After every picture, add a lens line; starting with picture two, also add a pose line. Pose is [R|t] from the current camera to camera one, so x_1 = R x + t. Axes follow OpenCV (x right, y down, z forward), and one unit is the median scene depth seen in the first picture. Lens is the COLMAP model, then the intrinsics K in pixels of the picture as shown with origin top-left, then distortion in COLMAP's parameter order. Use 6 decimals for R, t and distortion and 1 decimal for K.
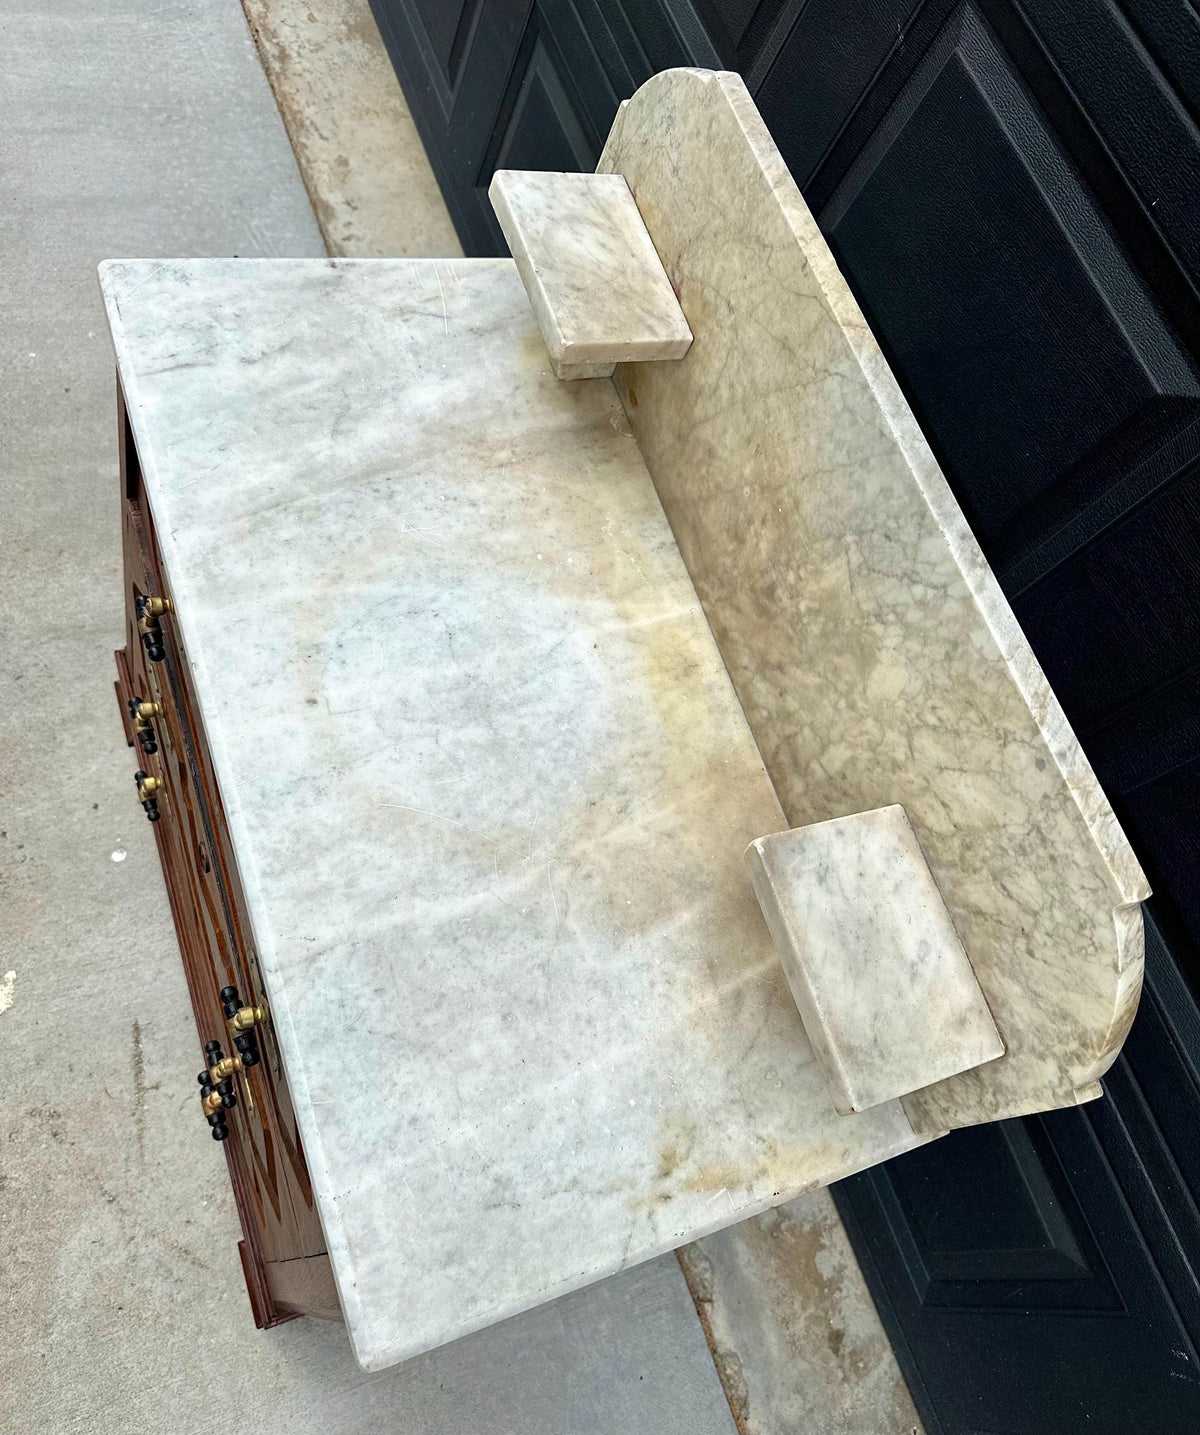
lens RADIAL K [[1125.7, 0, 592.9], [0, 1125.7, 737.8], [0, 0, 1]] dist [0.170177, -0.391249]
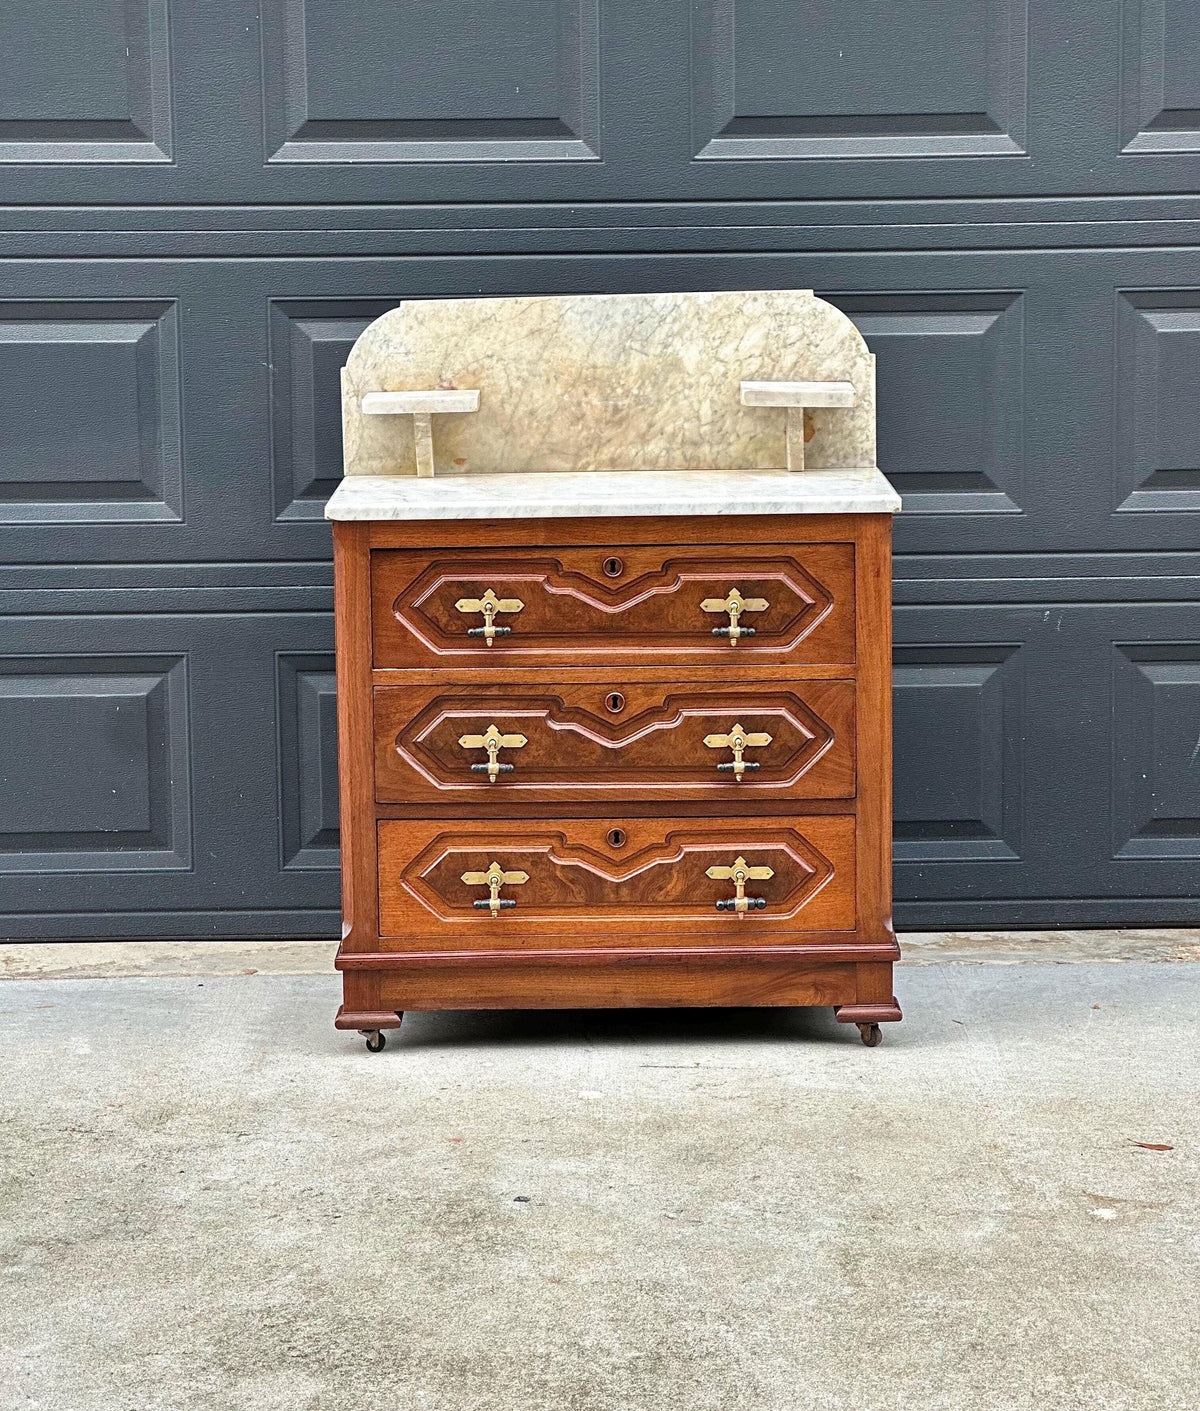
lens RADIAL K [[3550.3, 0, 600.0], [0, 3550.3, 705.5], [0, 0, 1]] dist [-0.470304, 10.442395]
pose [[0.315402, -0.476602, 0.820592, -5.976339], [0.903649, 0.414851, -0.106379, 0.831278], [-0.289723, 0.775080, 0.561526, -2.406906]]
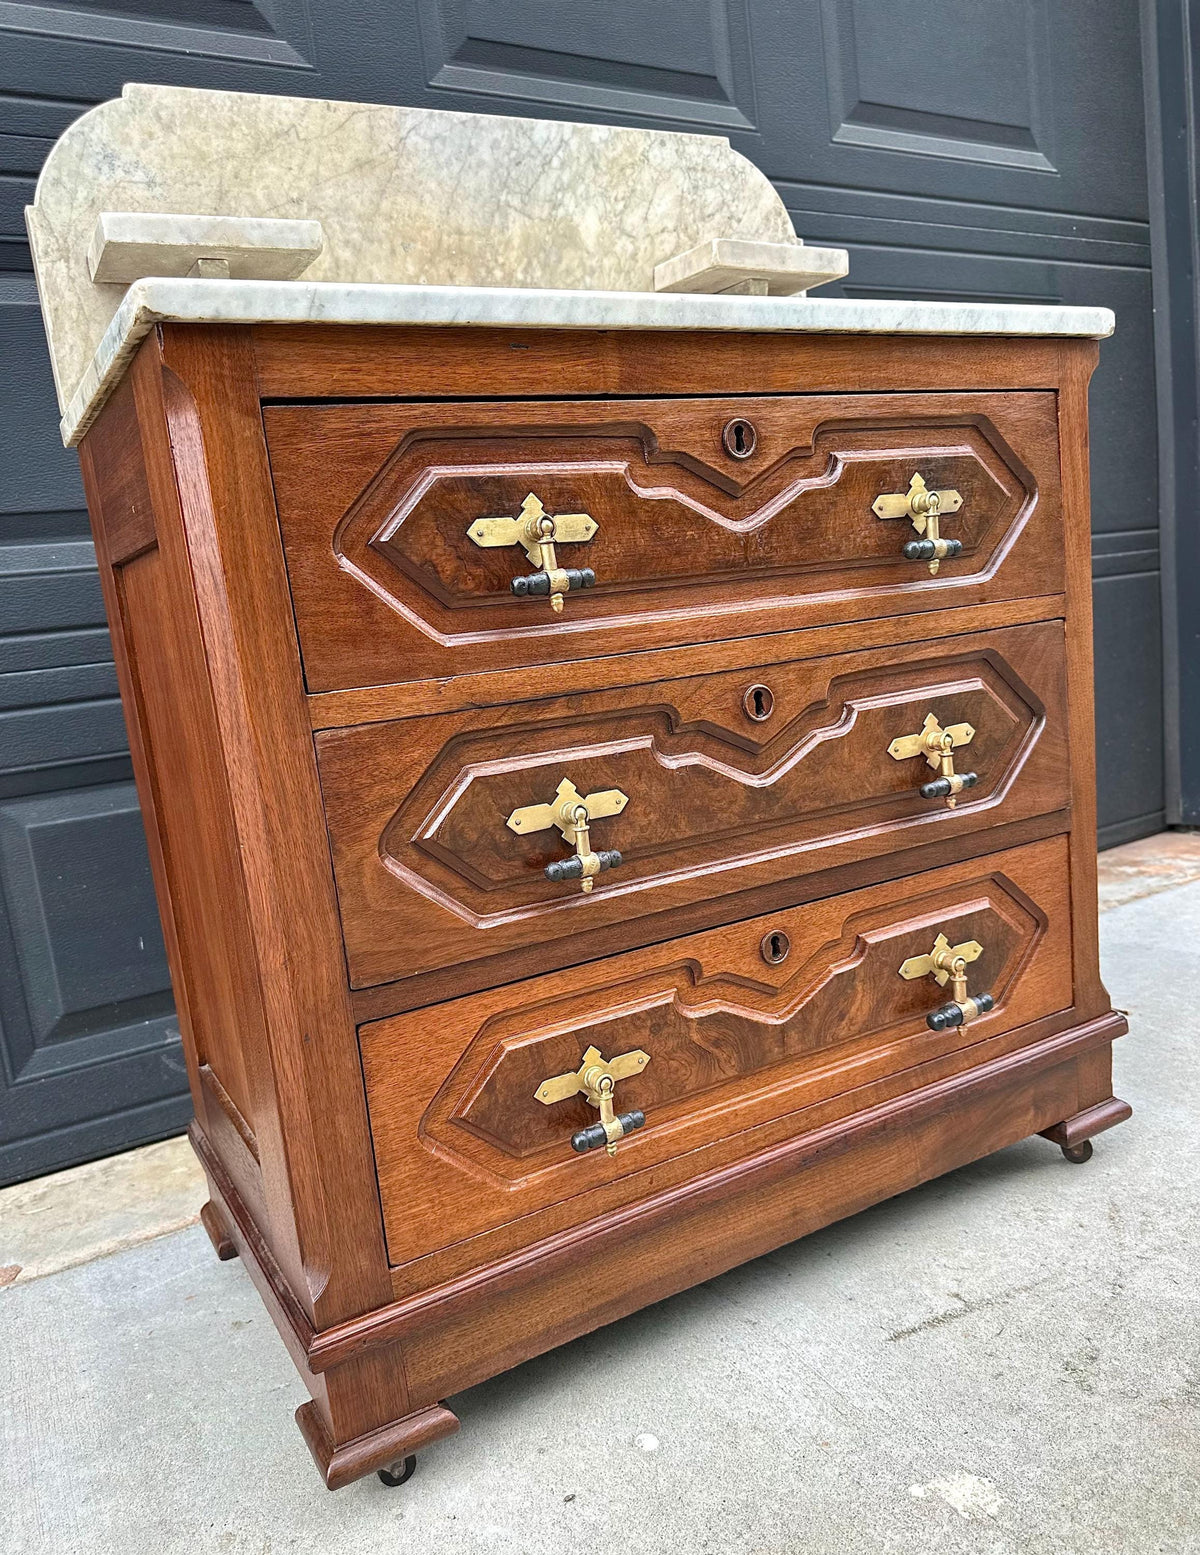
lens RADIAL K [[1148.5, 0, 595.8], [0, 1148.5, 807.2], [0, 0, 1]] dist [0.050771, -0.078325]
pose [[-0.192172, -0.477469, 0.857376, -1.481578], [0.903749, 0.254419, 0.344251, -0.386283], [-0.382502, 0.841008, 0.382620, 1.053858]]
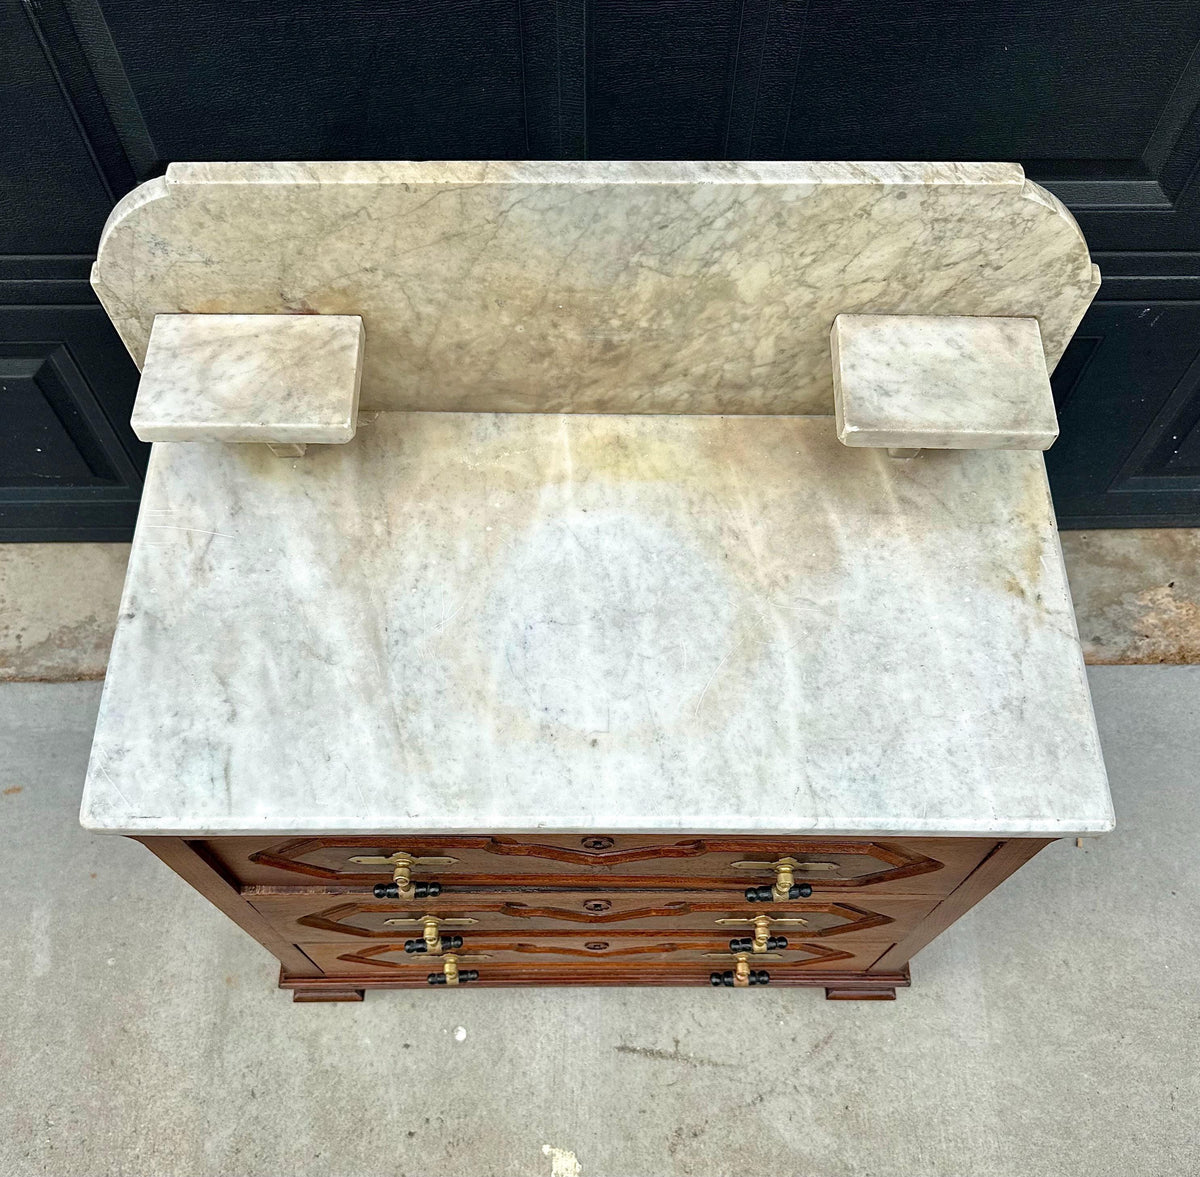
lens RADIAL K [[1151.4, 0, 611.4], [0, 1151.4, 669.1], [0, 0, 1]] dist [0.171564, -0.391923]
pose [[0.320064, -0.942841, 0.092787, -0.295504], [0.893395, 0.332963, 0.301631, -0.422953], [-0.315284, -0.013646, 0.948899, -0.143441]]
